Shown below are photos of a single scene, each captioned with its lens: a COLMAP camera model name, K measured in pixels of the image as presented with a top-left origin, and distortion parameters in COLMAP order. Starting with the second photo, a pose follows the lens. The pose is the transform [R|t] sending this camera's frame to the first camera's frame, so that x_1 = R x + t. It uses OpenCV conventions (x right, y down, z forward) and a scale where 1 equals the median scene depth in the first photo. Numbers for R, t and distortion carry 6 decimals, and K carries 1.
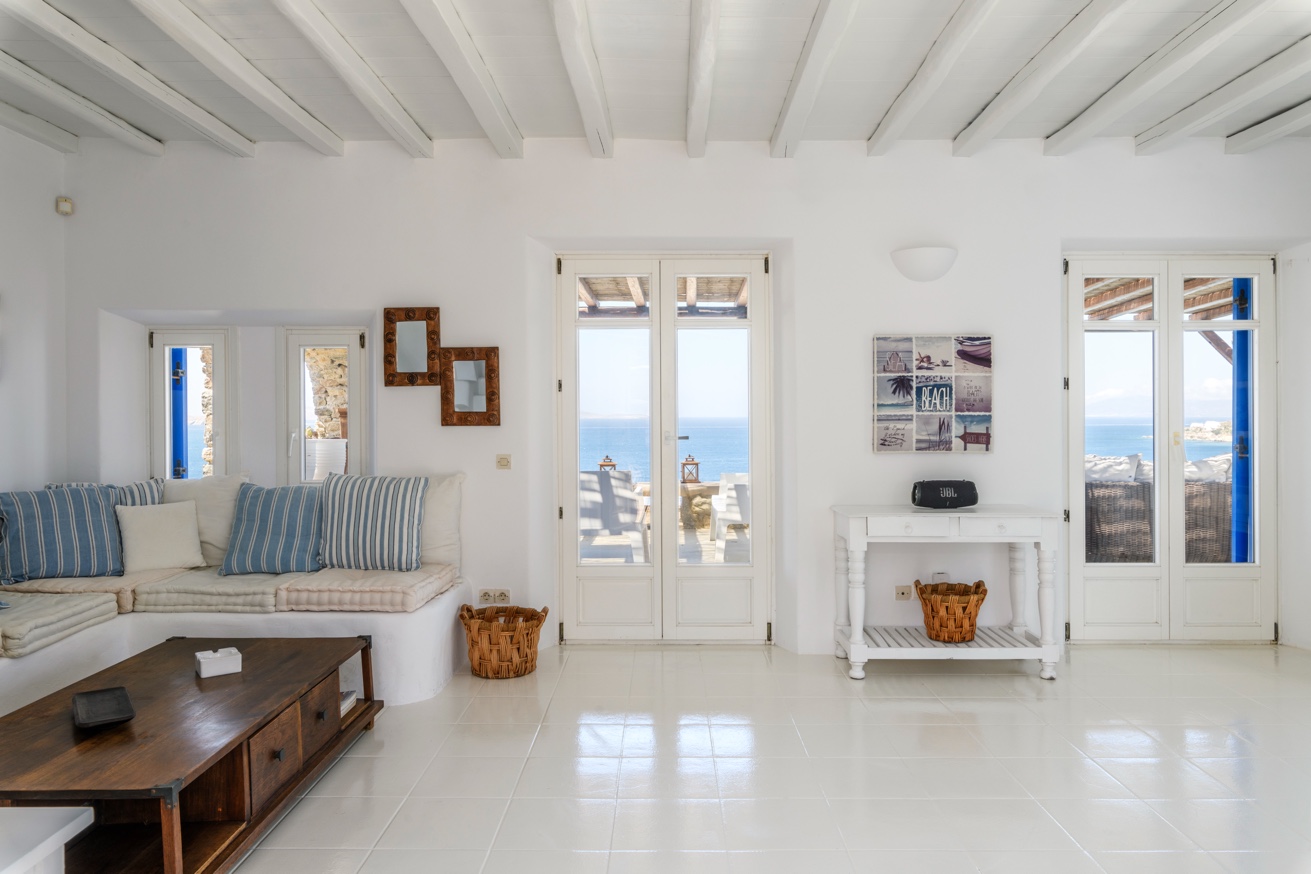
lens RADIAL K [[903.7, 0, 689.8], [0, 903.7, 415.8], [0, 0, 1]] dist [-0.025245, -0.000279]
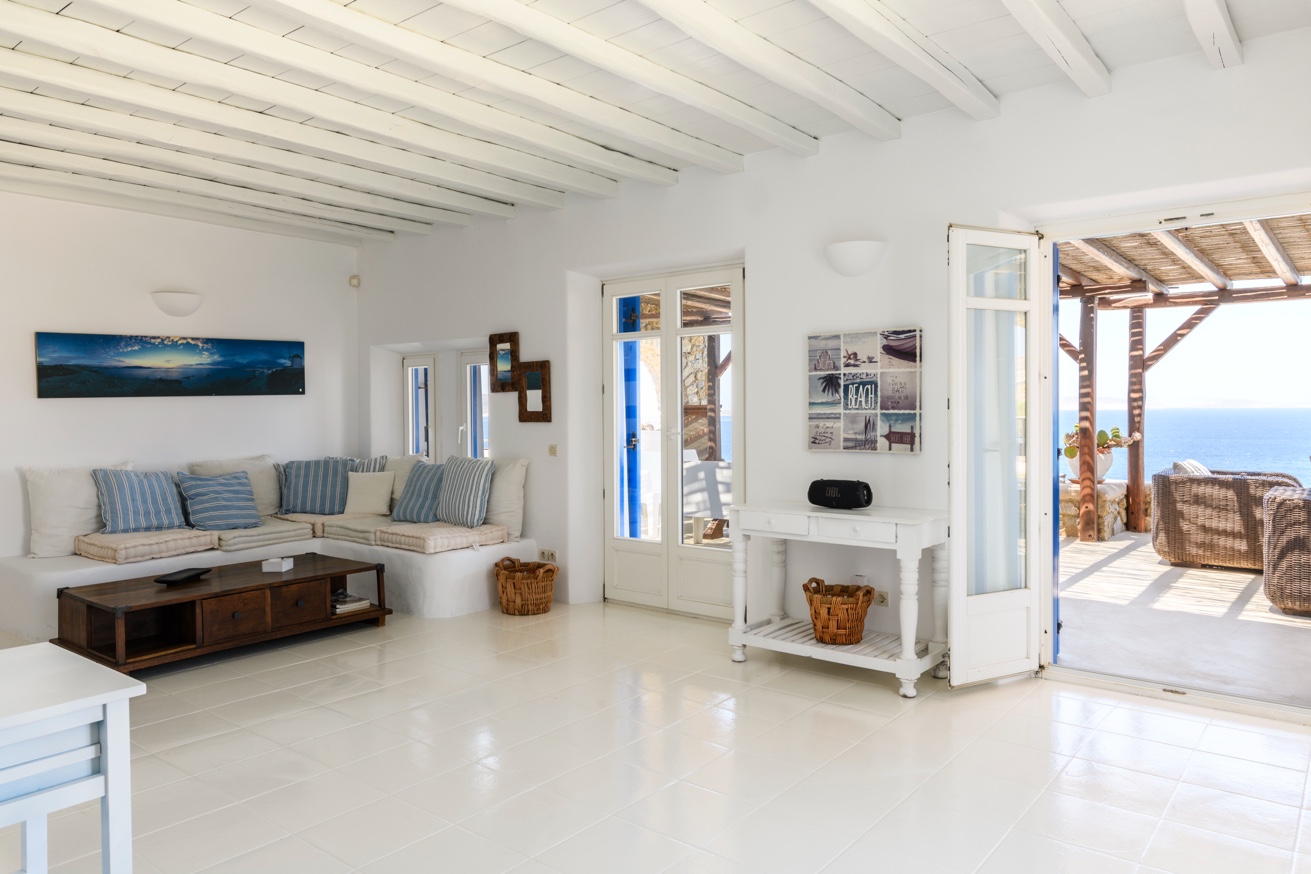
lens RADIAL K [[903.7, 0, 689.8], [0, 903.7, 415.8], [0, 0, 1]] dist [-0.025245, -0.000279]
pose [[0.781454, 0.000249, -0.623962, 0.734639], [0.000759, 0.999999, 0.001349, 0.000447], [0.623962, -0.001528, 0.781453, 0.124881]]
